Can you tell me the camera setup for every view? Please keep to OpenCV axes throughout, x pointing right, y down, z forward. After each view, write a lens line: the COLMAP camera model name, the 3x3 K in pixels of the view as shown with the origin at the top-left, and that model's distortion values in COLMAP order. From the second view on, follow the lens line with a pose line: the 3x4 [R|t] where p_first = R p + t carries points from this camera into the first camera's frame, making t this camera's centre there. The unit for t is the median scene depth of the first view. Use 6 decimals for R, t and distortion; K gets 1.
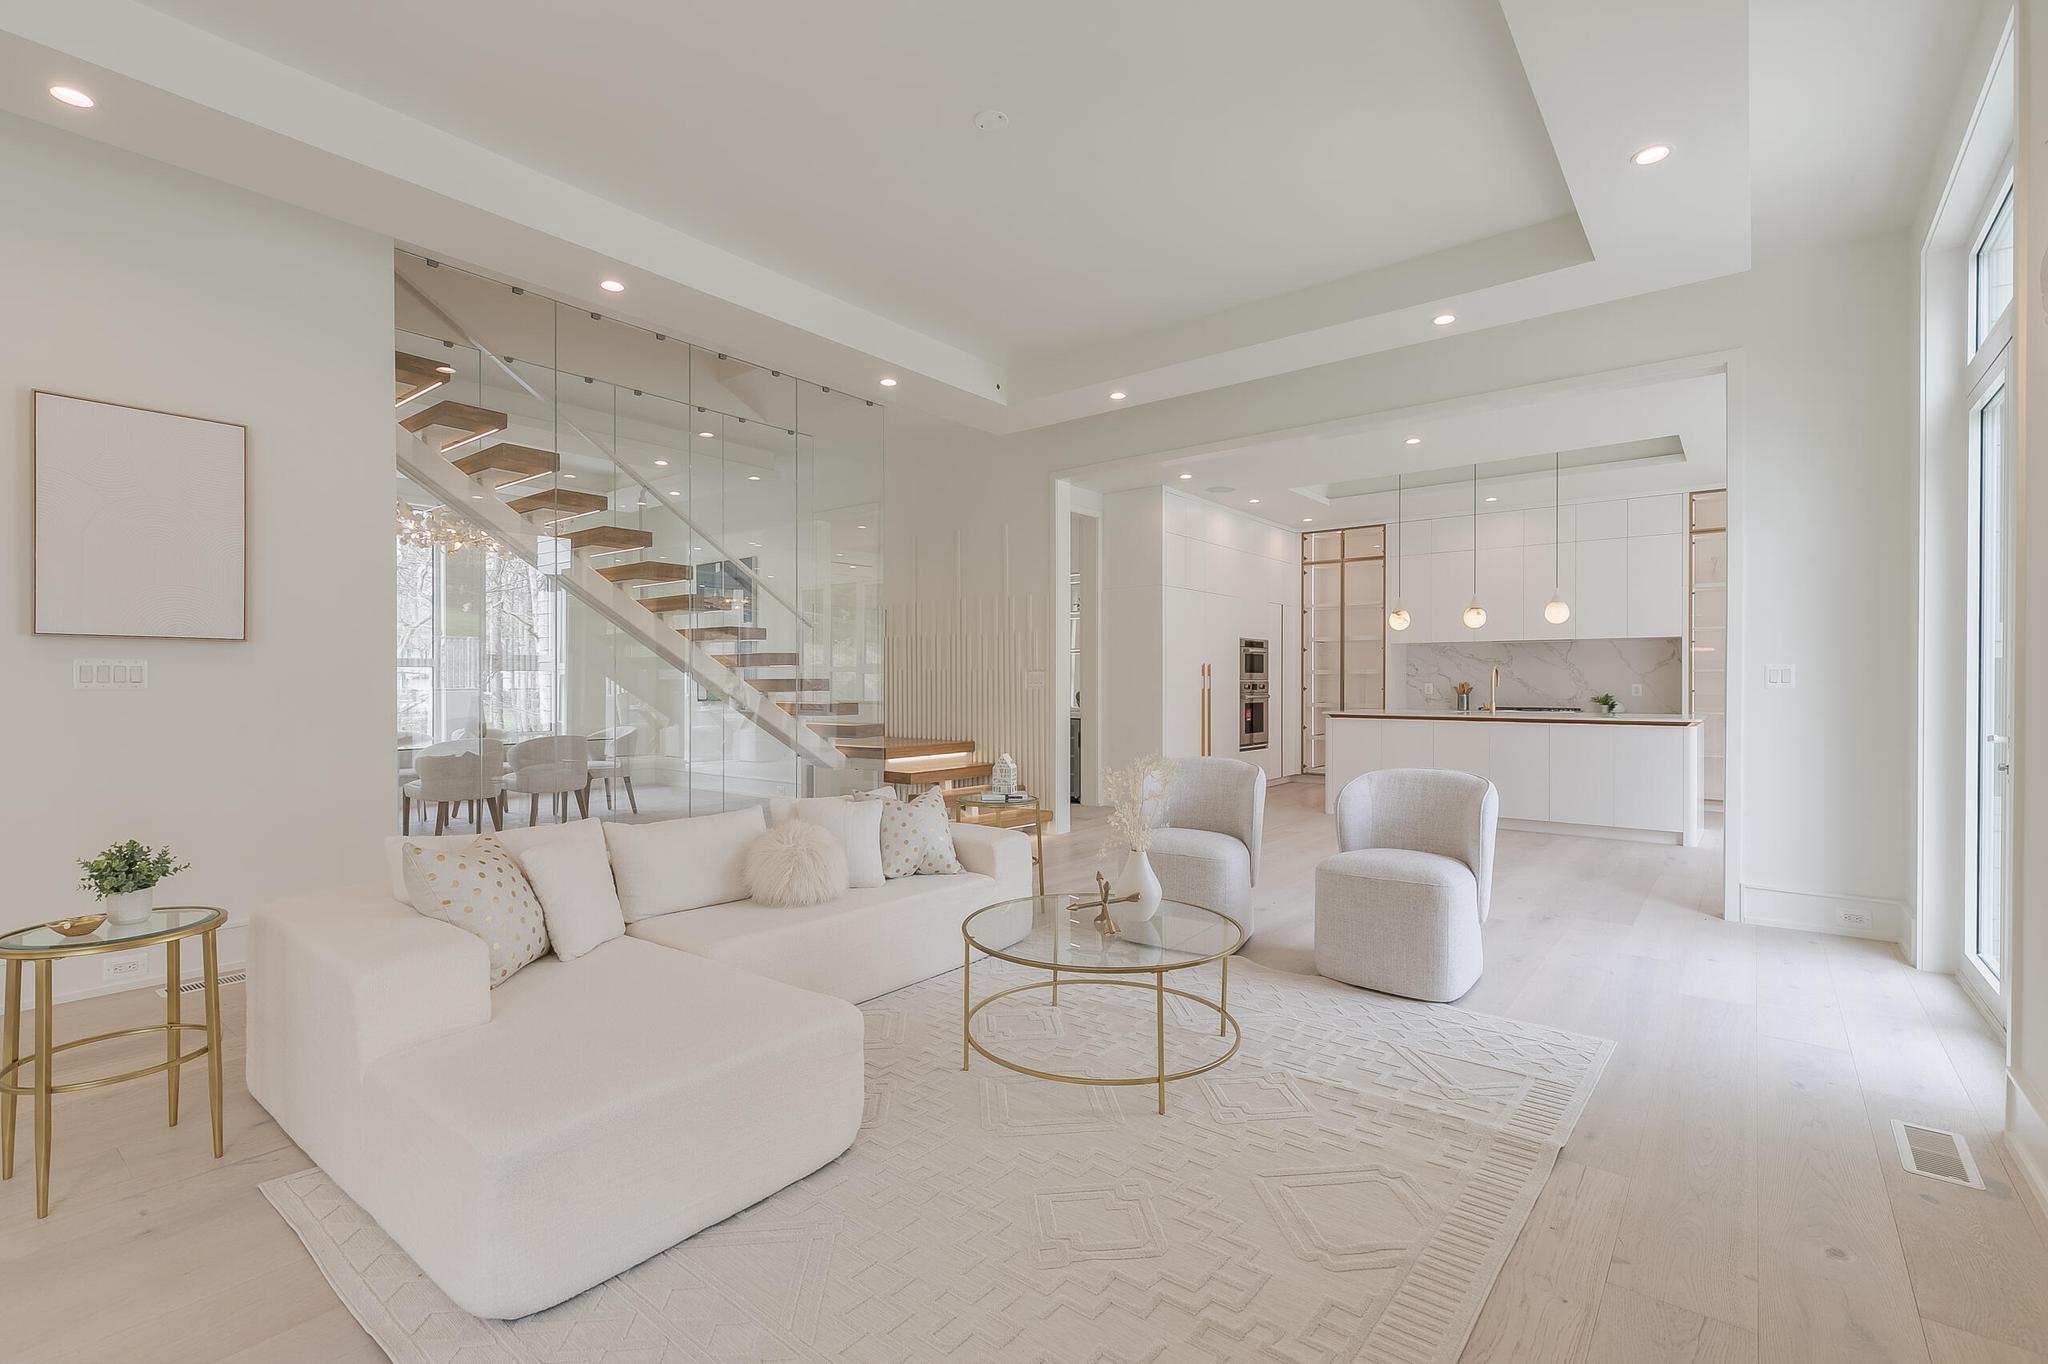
lens RADIAL K [[934.7, 0, 1009.7], [0, 934.7, 681.1], [0, 0, 1]] dist [0.007125, -0.001578]
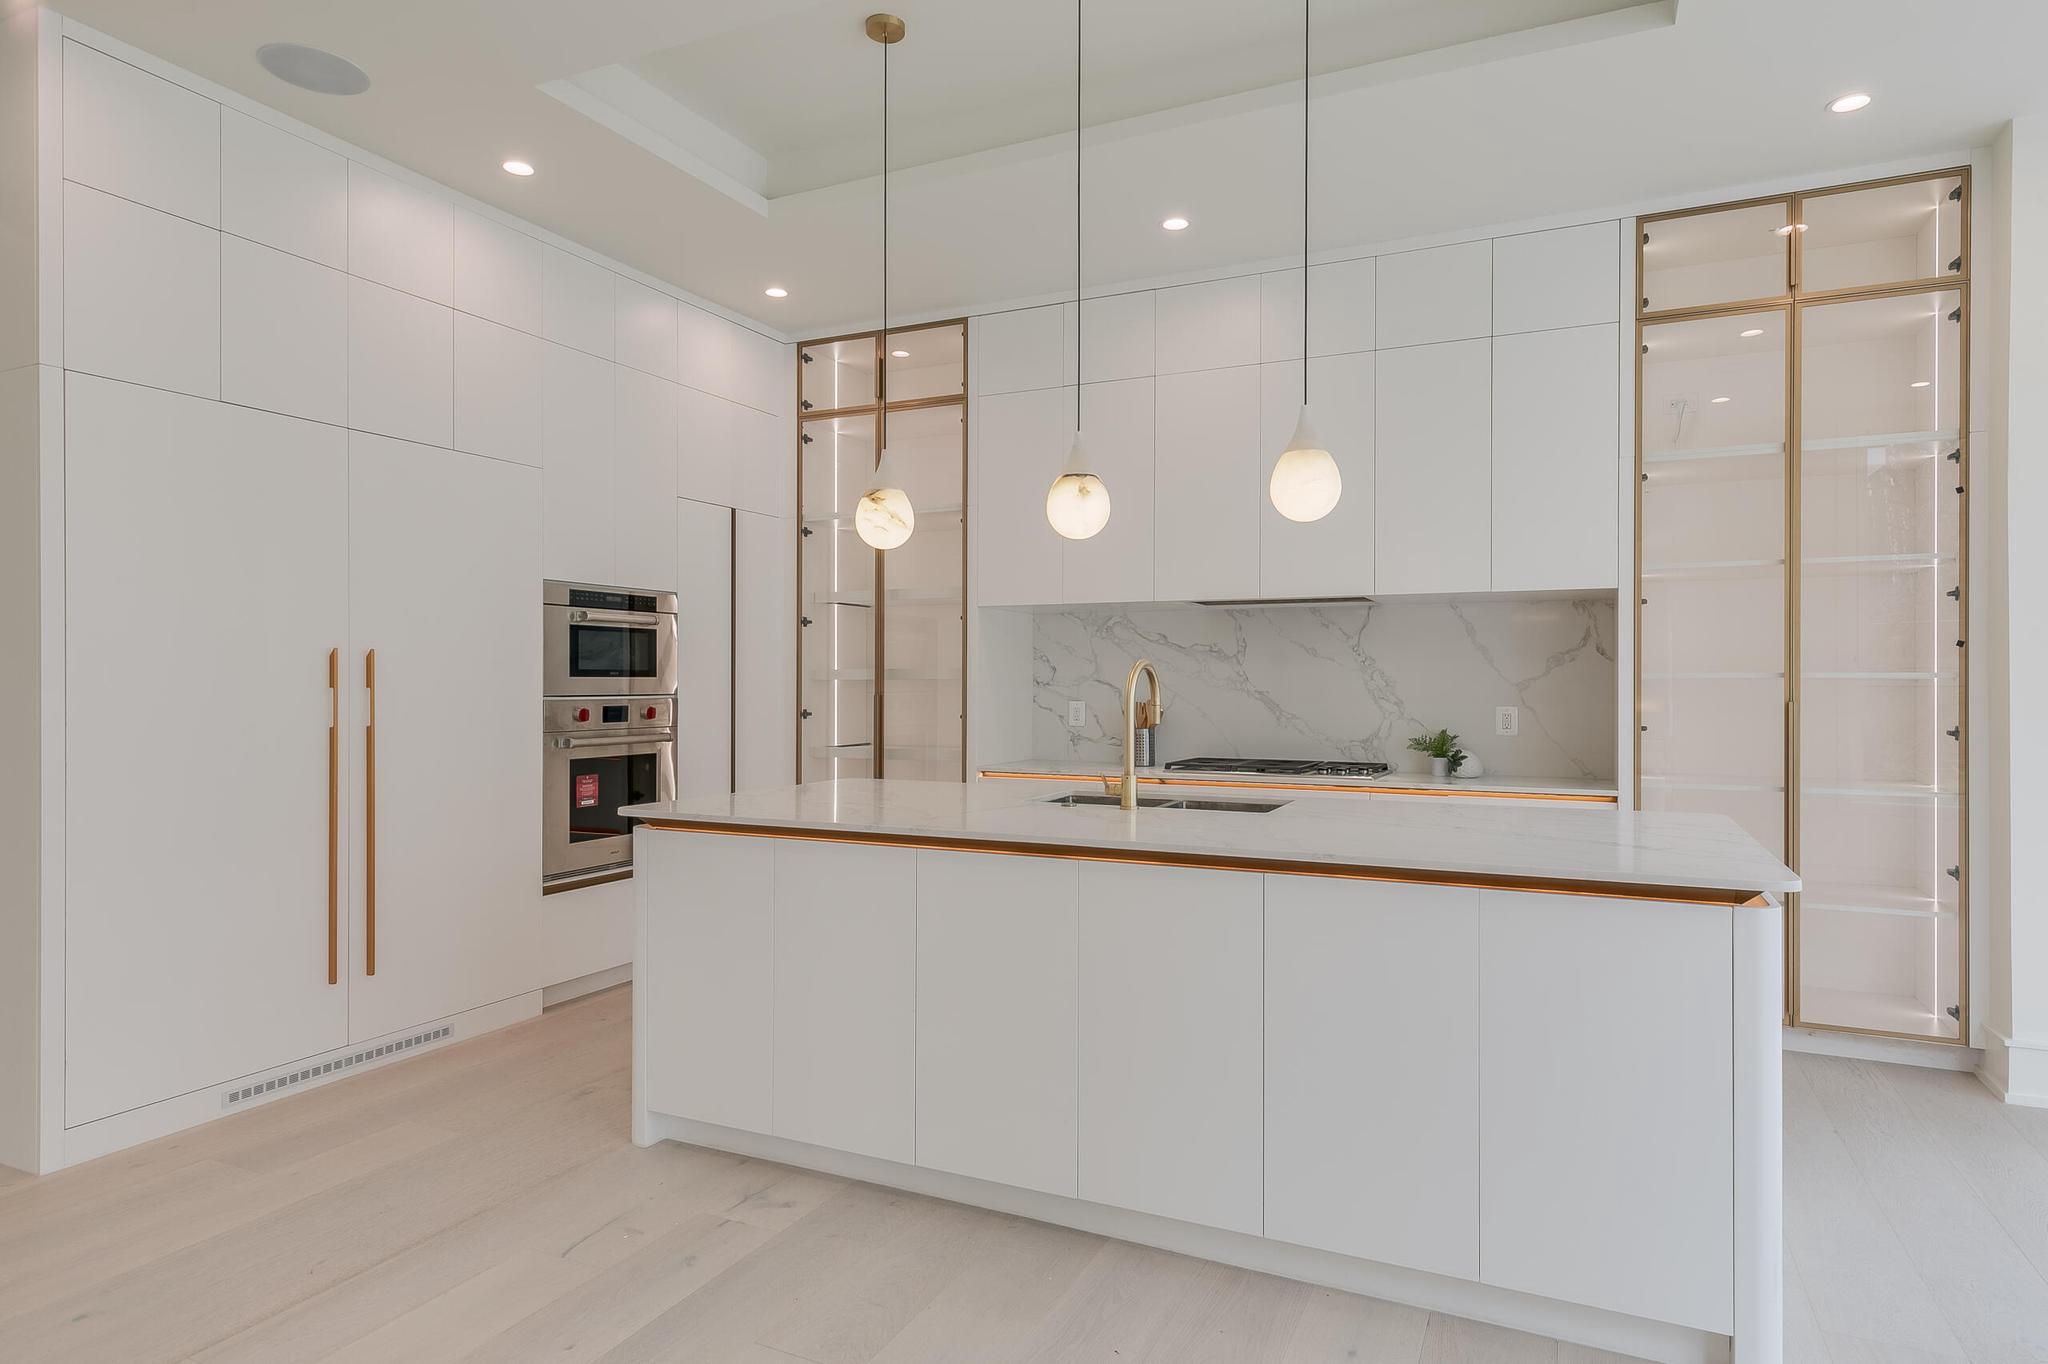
lens RADIAL K [[1168.7, 0, 1016.9], [0, 1168.7, 686.5], [0, 0, 1]] dist [0.008361, -0.001092]
pose [[0.974267, 0.001202, 0.225393, 0.331194], [-0.002026, 0.999992, 0.003427, -0.007162], [-0.225387, -0.003795, 0.974262, 0.529751]]
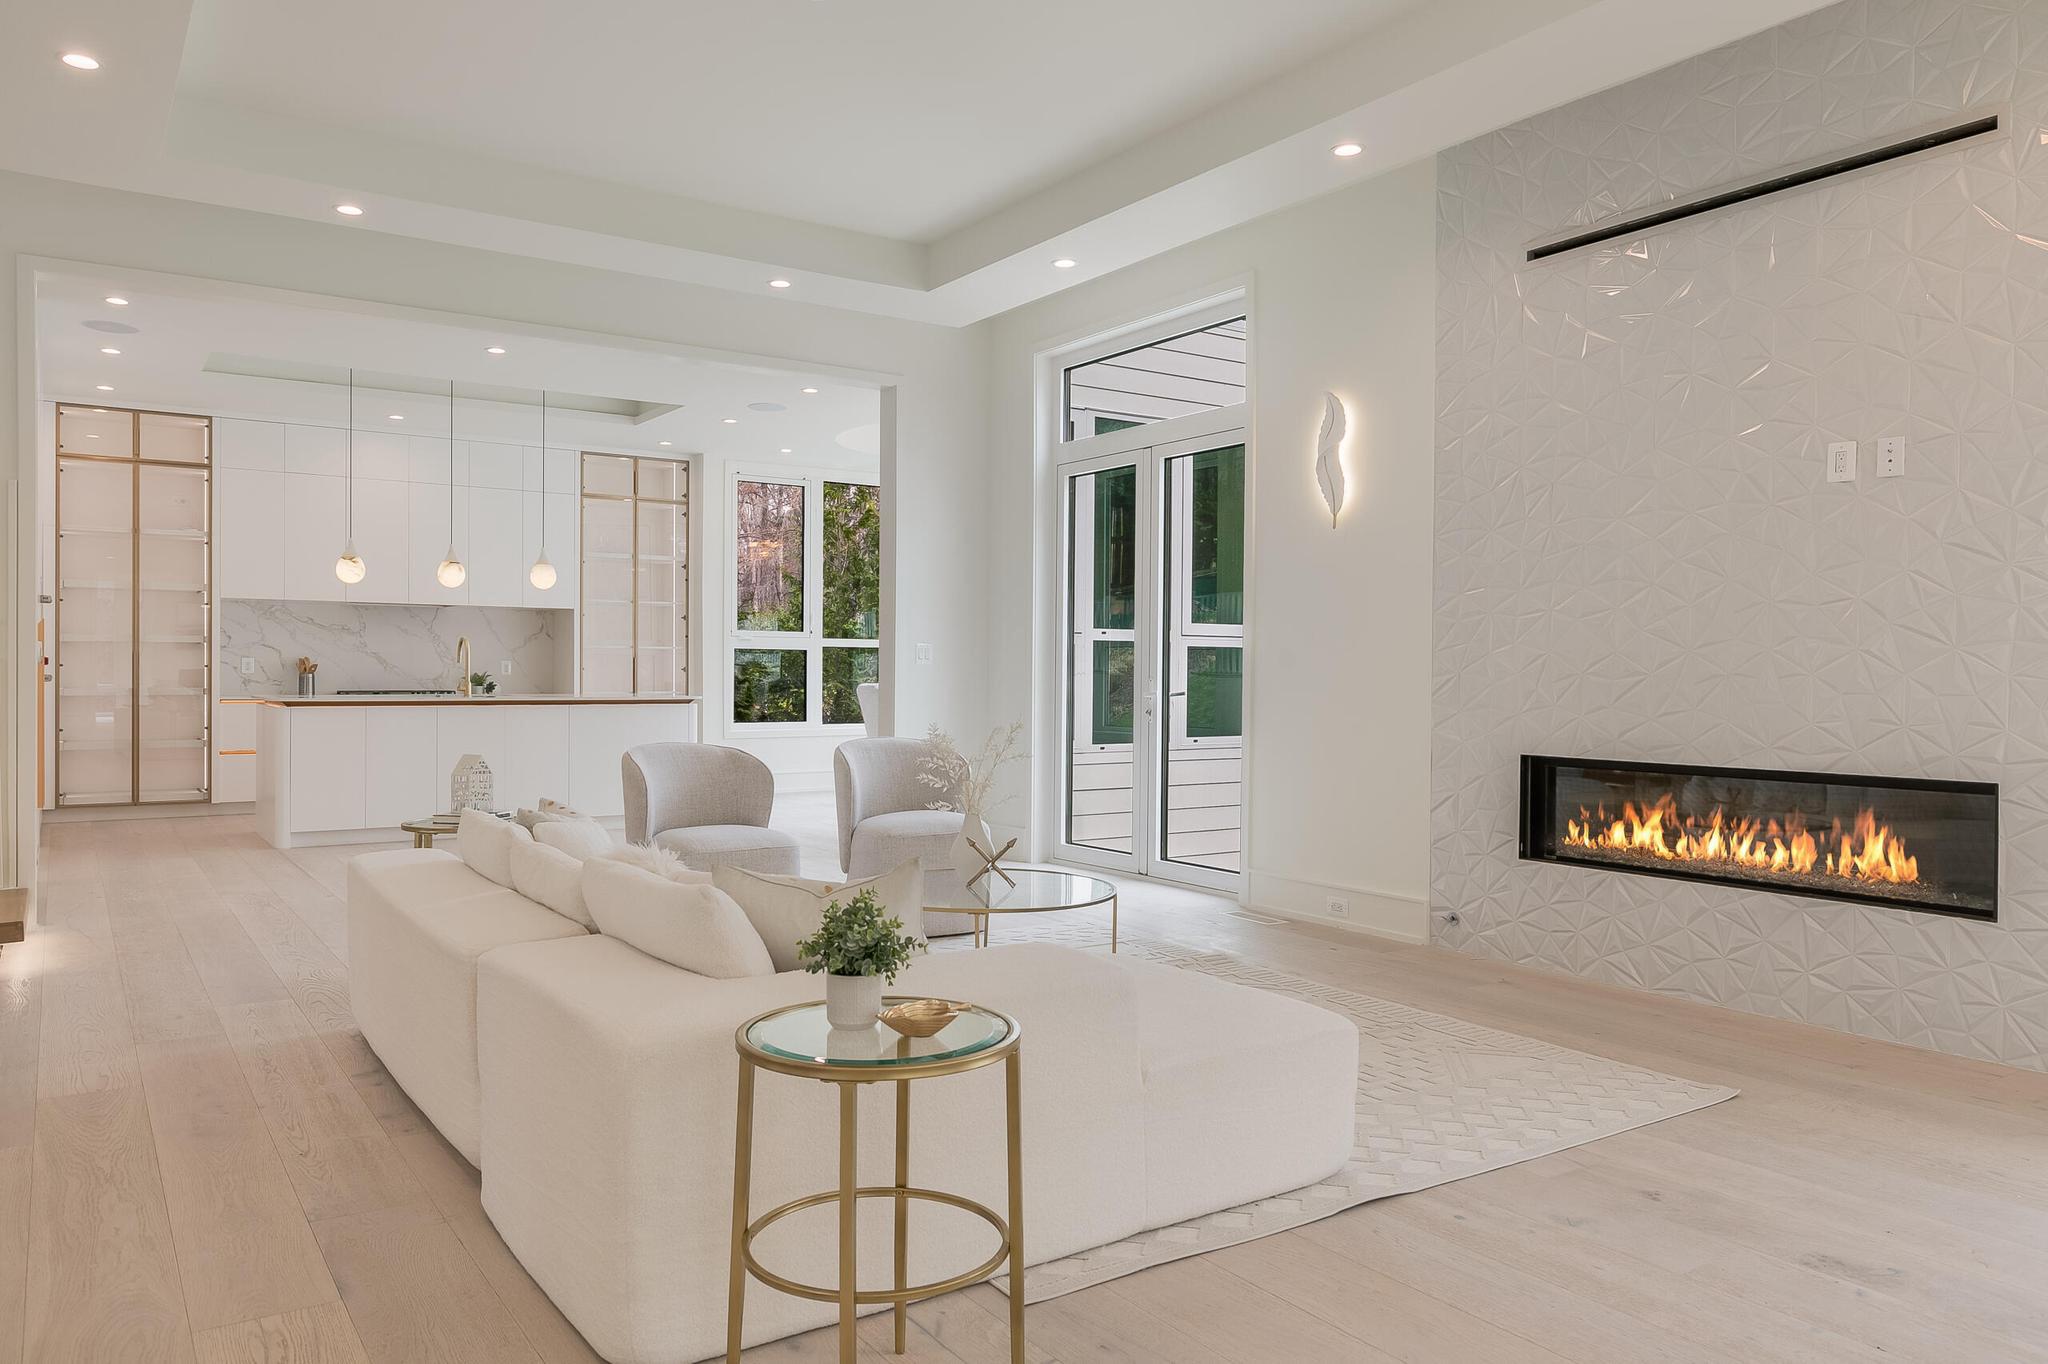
lens RADIAL K [[1444.3, 0, 1028.3], [0, 1444.3, 686.6], [0, 0, 1]] dist [0.007861, 0.002383]
pose [[0.299492, -0.009325, 0.954053, -0.441795], [-0.008737, 0.999884, 0.012516, 0.005634], [-0.954059, -0.012084, 0.299376, 0.147466]]
